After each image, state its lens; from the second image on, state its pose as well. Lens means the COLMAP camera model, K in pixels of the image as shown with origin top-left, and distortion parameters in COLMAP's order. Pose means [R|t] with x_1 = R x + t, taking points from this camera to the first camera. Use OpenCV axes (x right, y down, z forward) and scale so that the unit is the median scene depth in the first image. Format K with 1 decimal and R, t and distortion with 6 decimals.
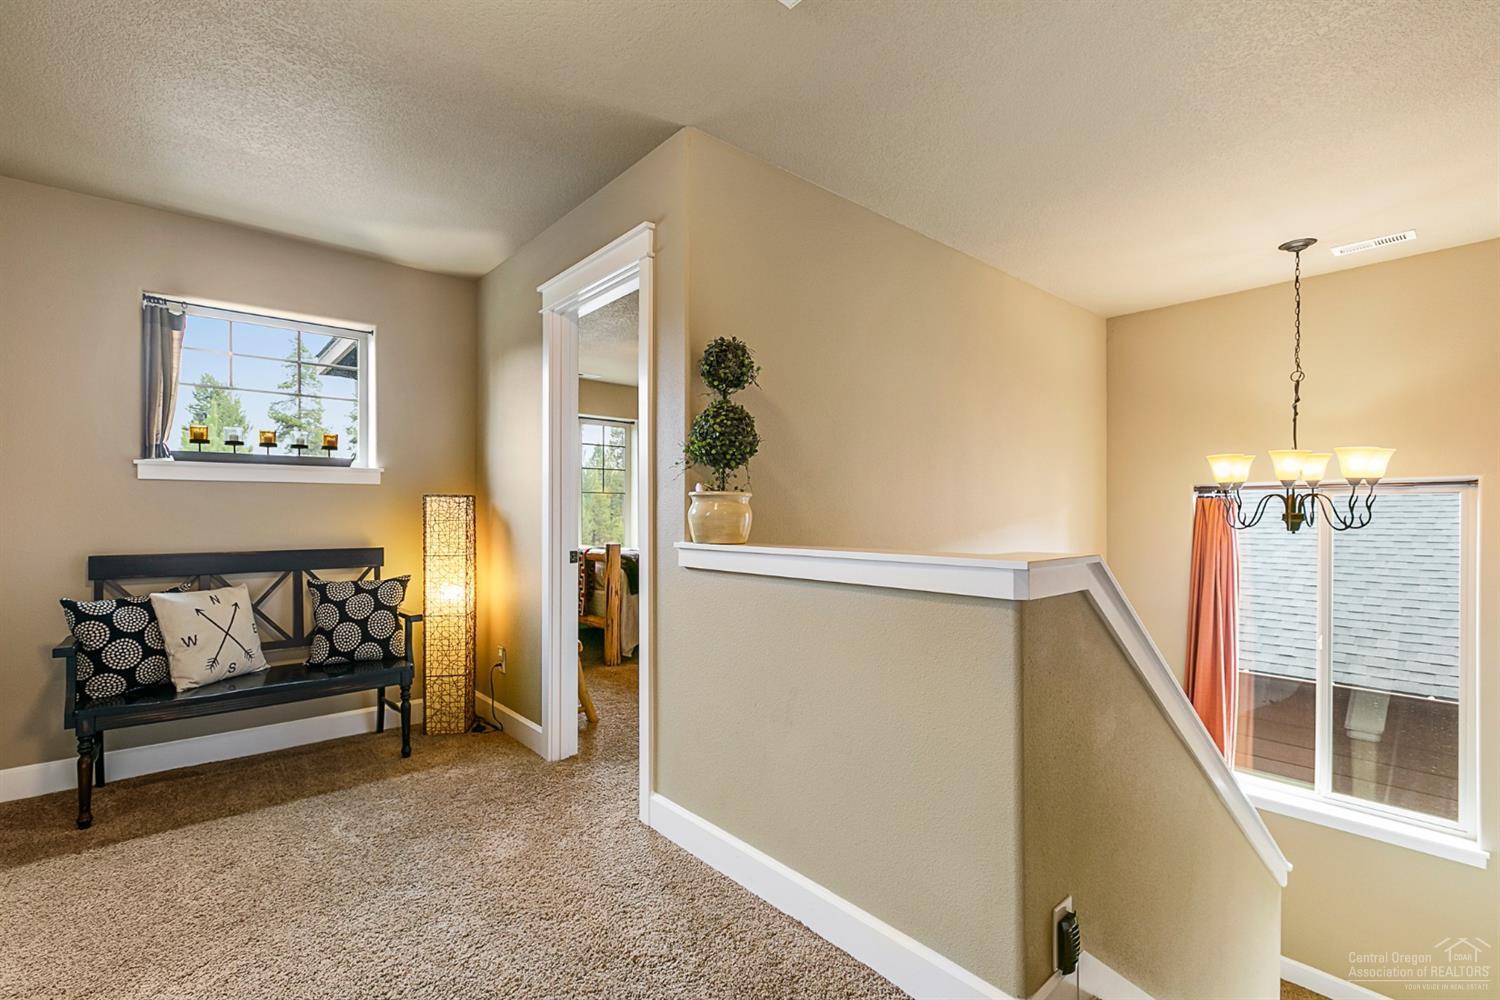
lens RADIAL K [[679.6, 0, 750.0], [0, 679.6, 509.5], [0, 0, 1]] dist [0.005553, -0.000667]
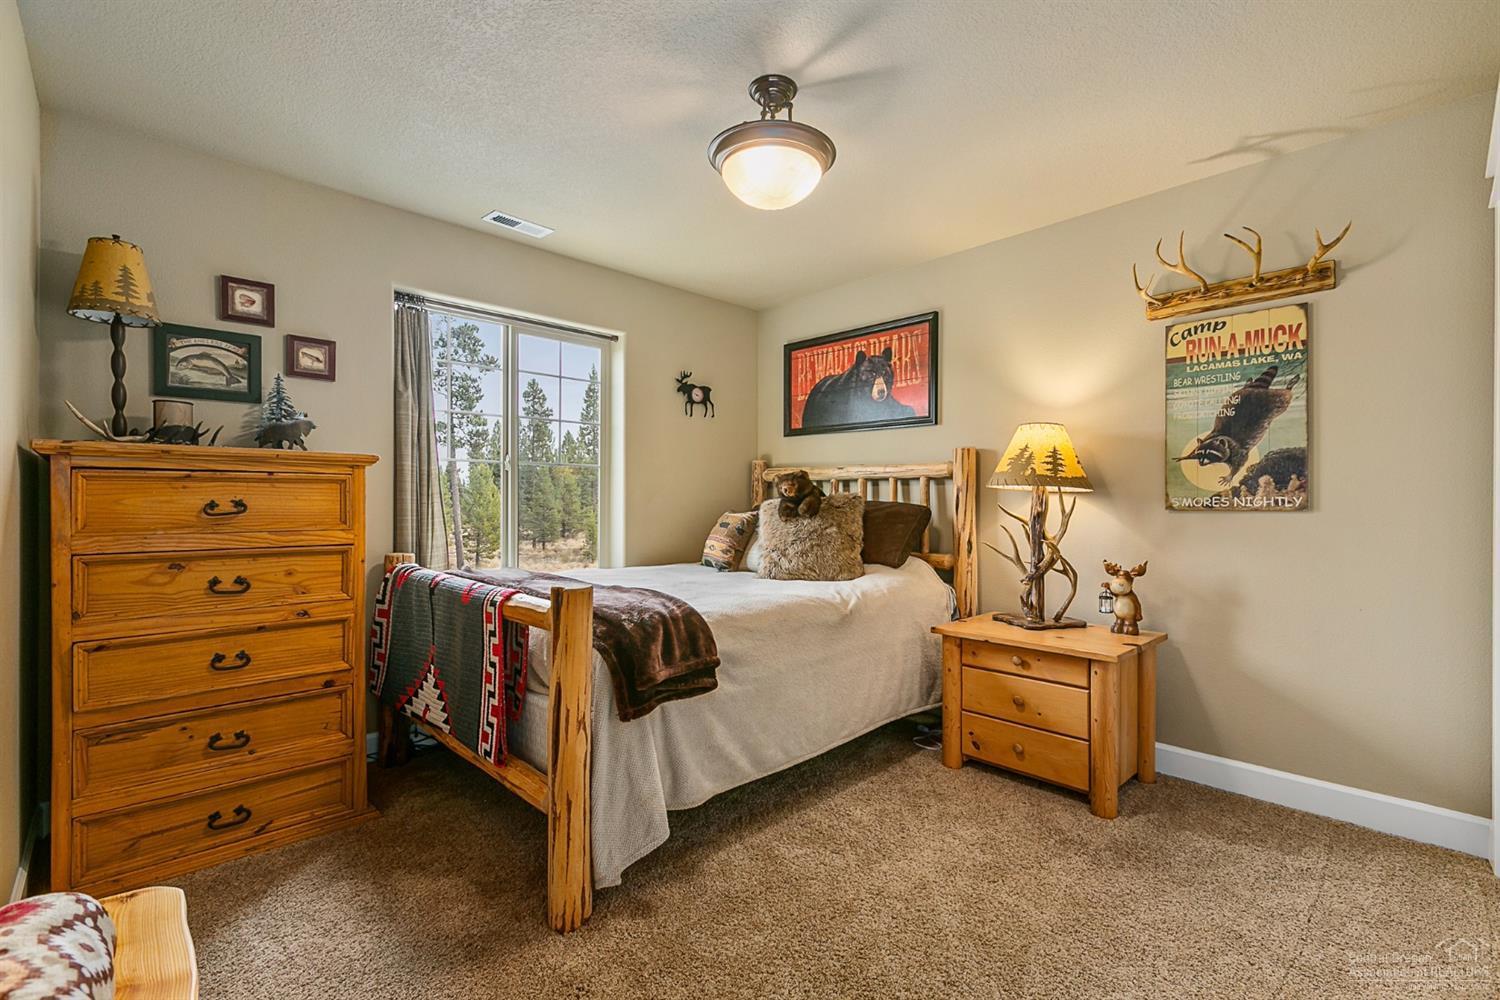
lens RADIAL K [[679.6, 0, 753.5], [0, 679.6, 498.9], [0, 0, 1]] dist [0.005553, -0.000667]
pose [[0.998959, 0.000003, 0.045610, -0.122438], [0.000014, 1.000000, -0.000363, 0.004804], [-0.045610, 0.000363, 0.998959, 0.639995]]
